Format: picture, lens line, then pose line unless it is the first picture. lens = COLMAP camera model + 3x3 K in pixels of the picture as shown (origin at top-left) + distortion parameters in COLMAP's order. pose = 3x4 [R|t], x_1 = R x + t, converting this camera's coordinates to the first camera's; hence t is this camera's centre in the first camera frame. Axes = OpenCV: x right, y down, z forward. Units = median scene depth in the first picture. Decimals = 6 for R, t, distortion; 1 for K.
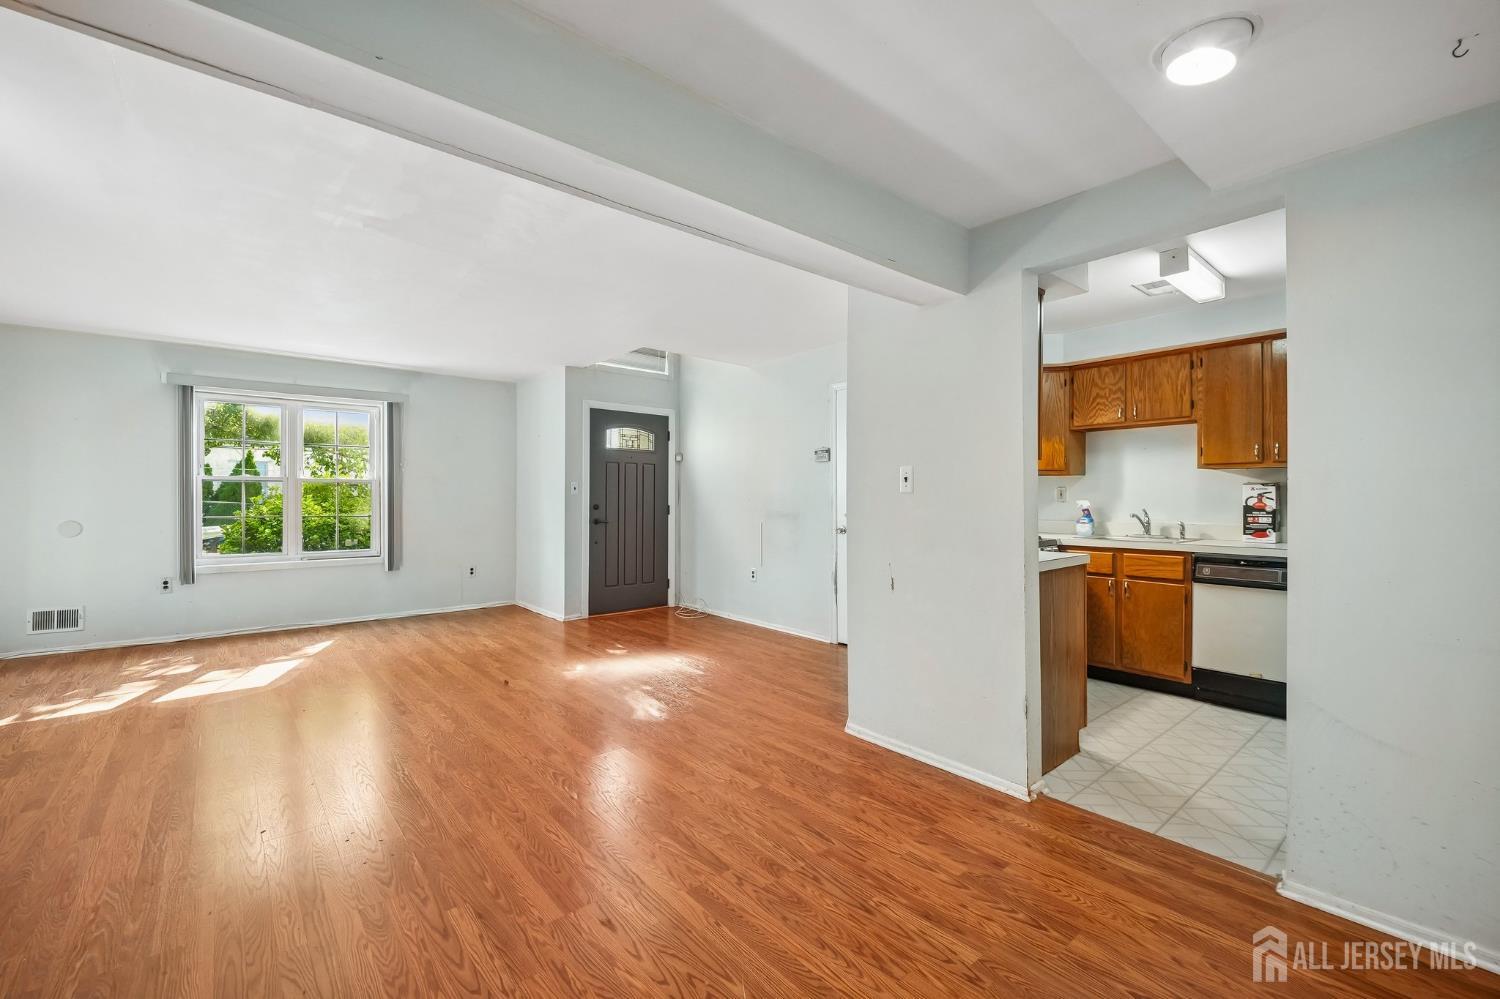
lens RADIAL K [[631.6, 0, 753.8], [0, 631.6, 491.7], [0, 0, 1]] dist [0.012528, -0.007487]
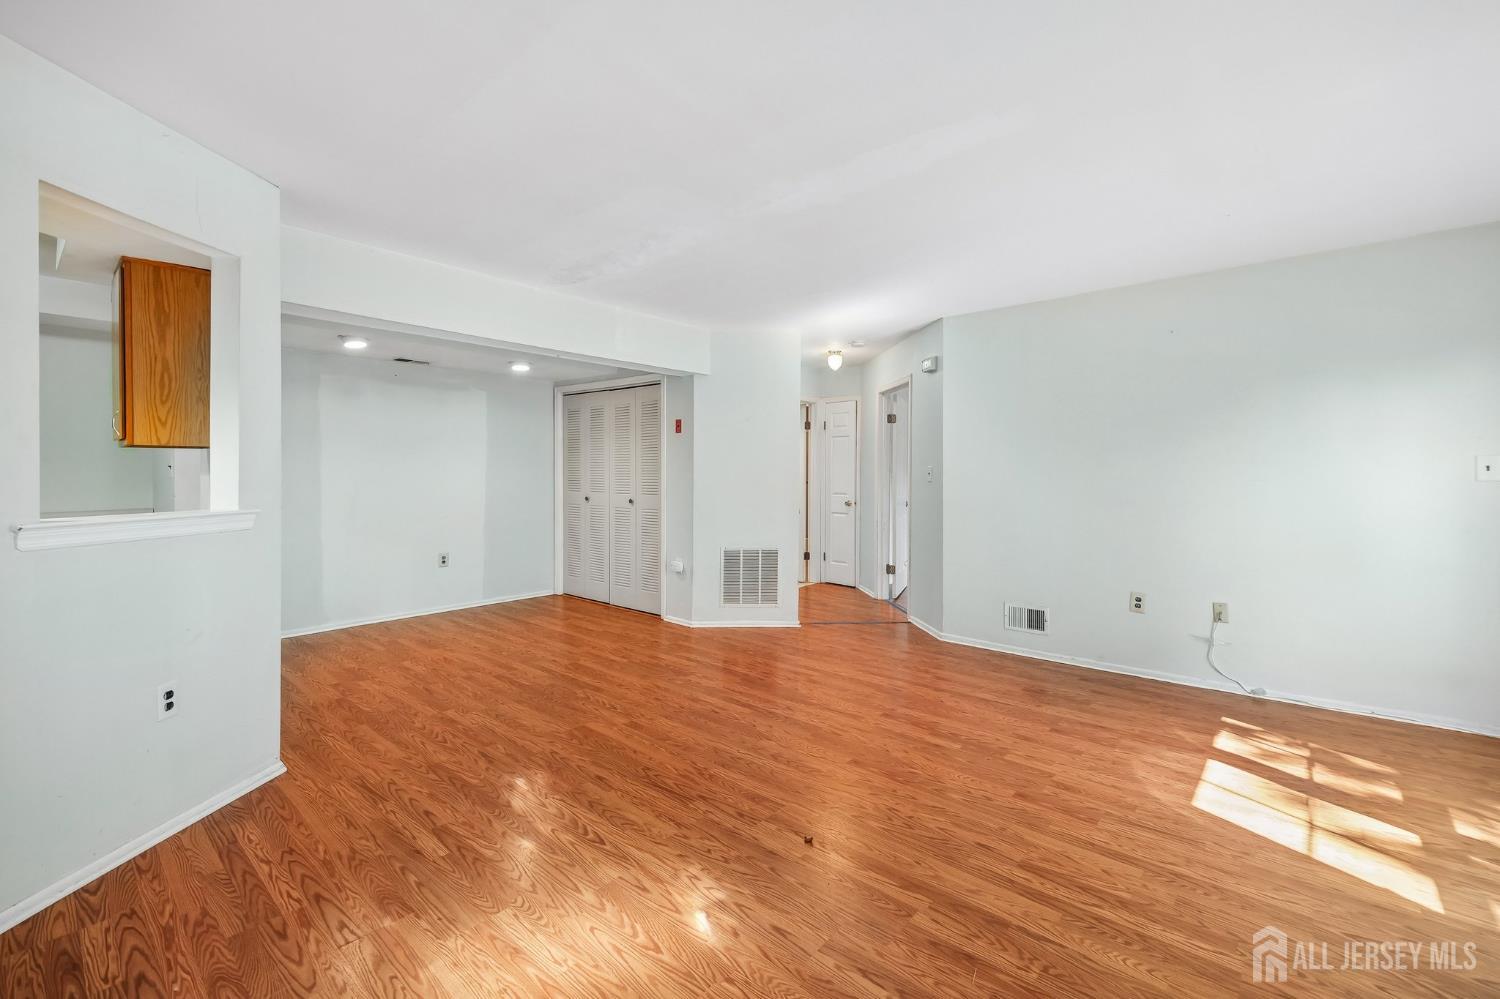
lens RADIAL K [[631.6, 0, 745.5], [0, 631.6, 476.2], [0, 0, 1]] dist [0.012528, -0.007487]
pose [[-0.989243, -0.002444, -0.146259, -0.232675], [-0.001769, 0.999987, -0.004747, -0.000711], [0.146269, -0.004438, -0.989235, 1.356289]]
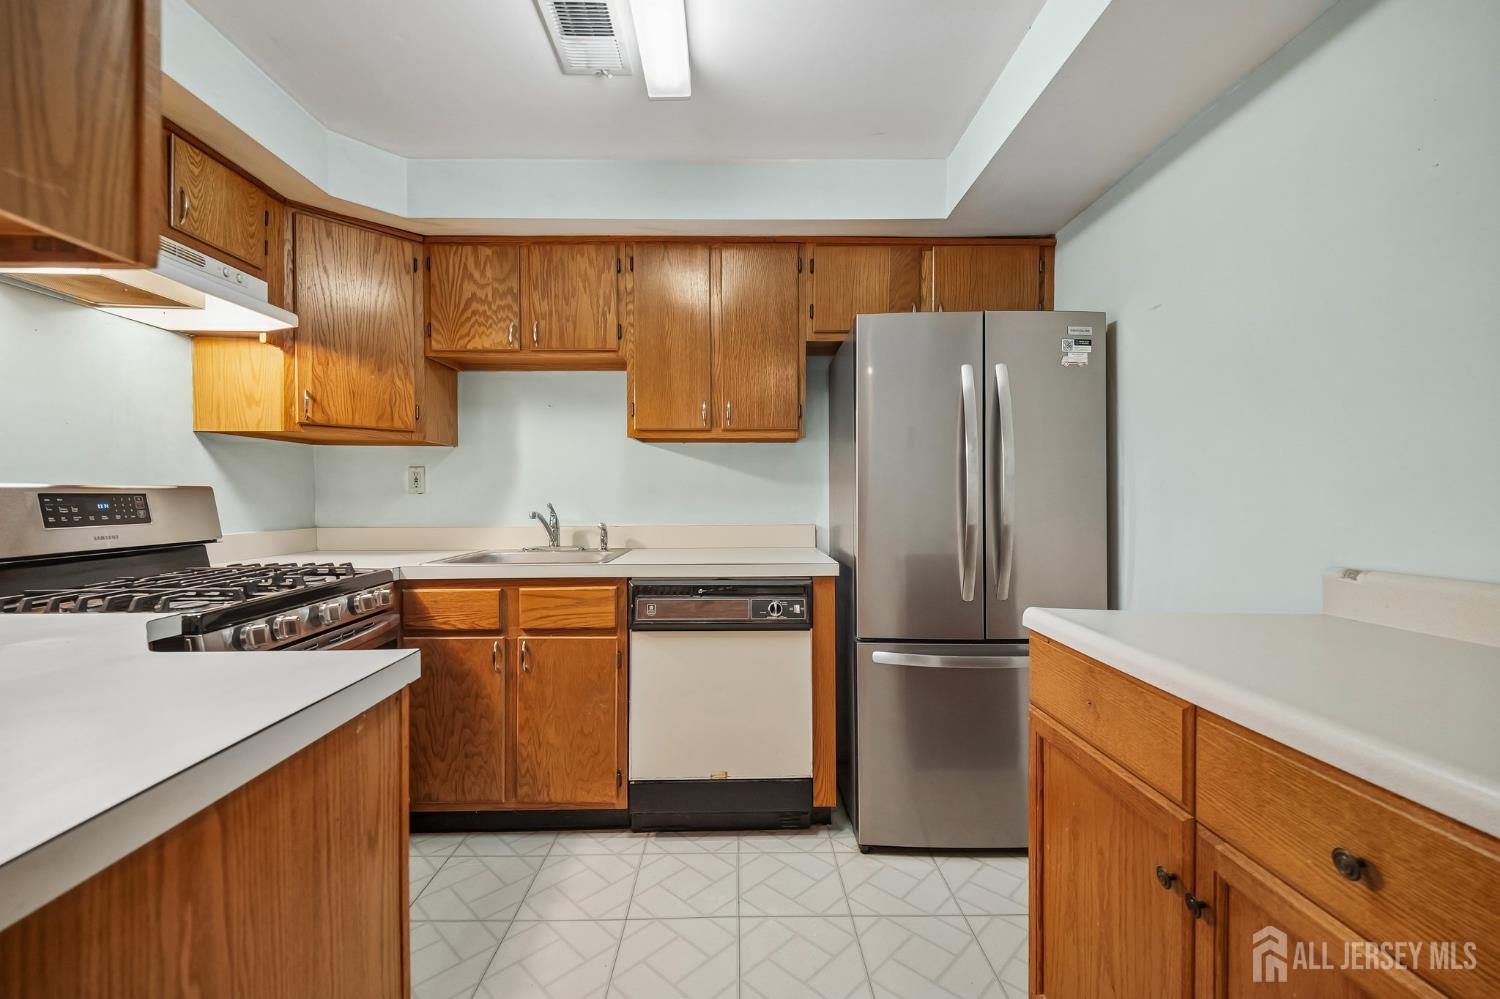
lens RADIAL K [[631.6, 0, 742.1], [0, 631.6, 504.4], [0, 0, 1]] dist [0.012528, -0.007487]
pose [[0.644211, -0.015966, 0.764682, 0.265847], [-0.003840, 0.999702, 0.024107, 0.012554], [-0.764839, -0.018466, 0.643957, 0.458377]]
